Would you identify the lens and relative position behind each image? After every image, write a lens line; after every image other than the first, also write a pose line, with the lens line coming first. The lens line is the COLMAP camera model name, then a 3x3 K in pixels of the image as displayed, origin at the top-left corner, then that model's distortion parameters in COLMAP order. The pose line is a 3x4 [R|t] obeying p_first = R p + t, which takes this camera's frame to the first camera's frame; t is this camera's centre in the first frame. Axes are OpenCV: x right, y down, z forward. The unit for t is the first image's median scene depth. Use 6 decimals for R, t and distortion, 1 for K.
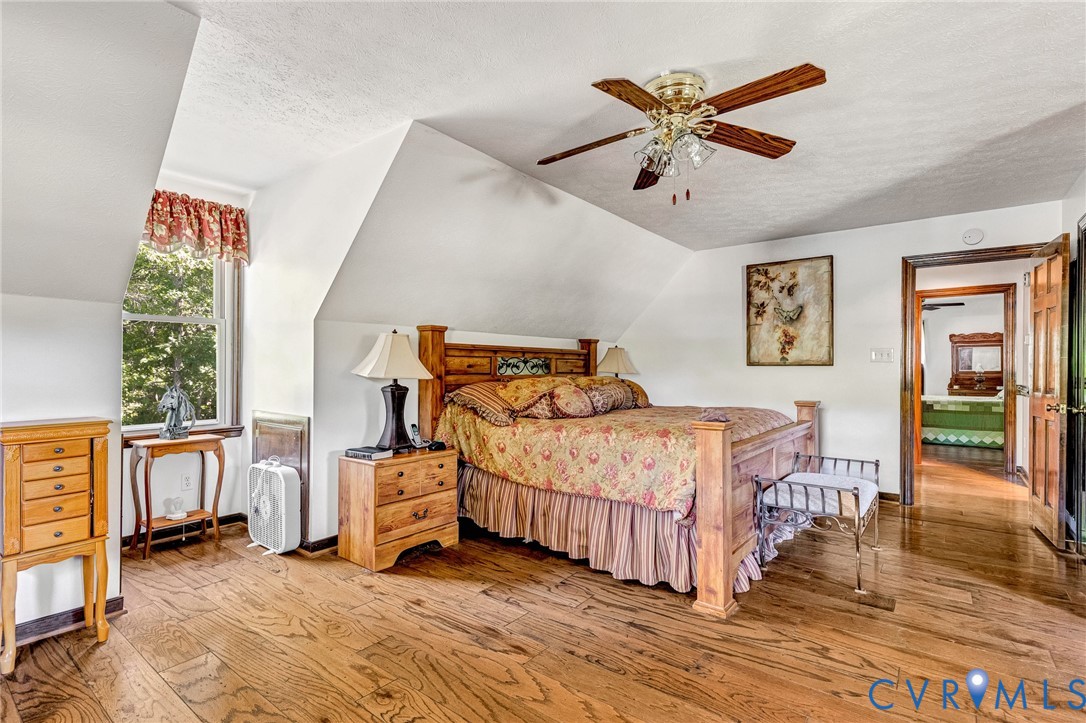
lens RADIAL K [[509.8, 0, 543.0], [0, 509.8, 361.5], [0, 0, 1]] dist [0.001451, 0.000426]
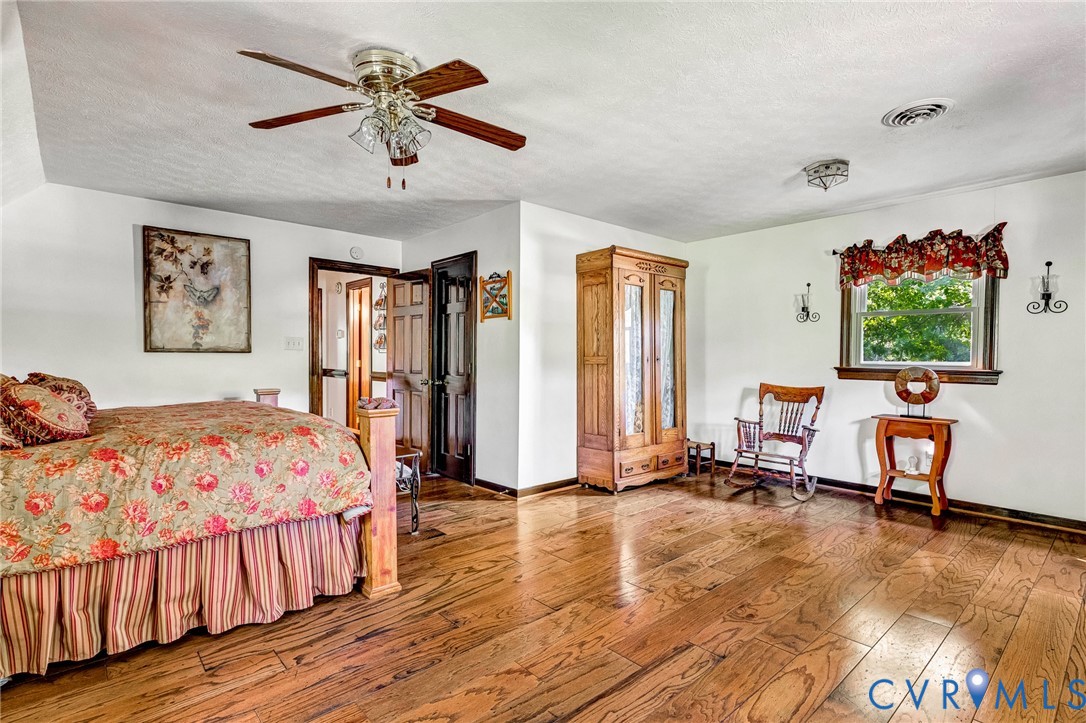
lens RADIAL K [[532.7, 0, 544.9], [0, 532.7, 368.1], [0, 0, 1]] dist [0.002277, -0.000029]
pose [[0.170159, -0.020990, 0.985193, -0.491851], [-0.017216, 0.999557, 0.024270, 0.003706], [-0.985266, -0.021091, 0.169722, 0.372967]]
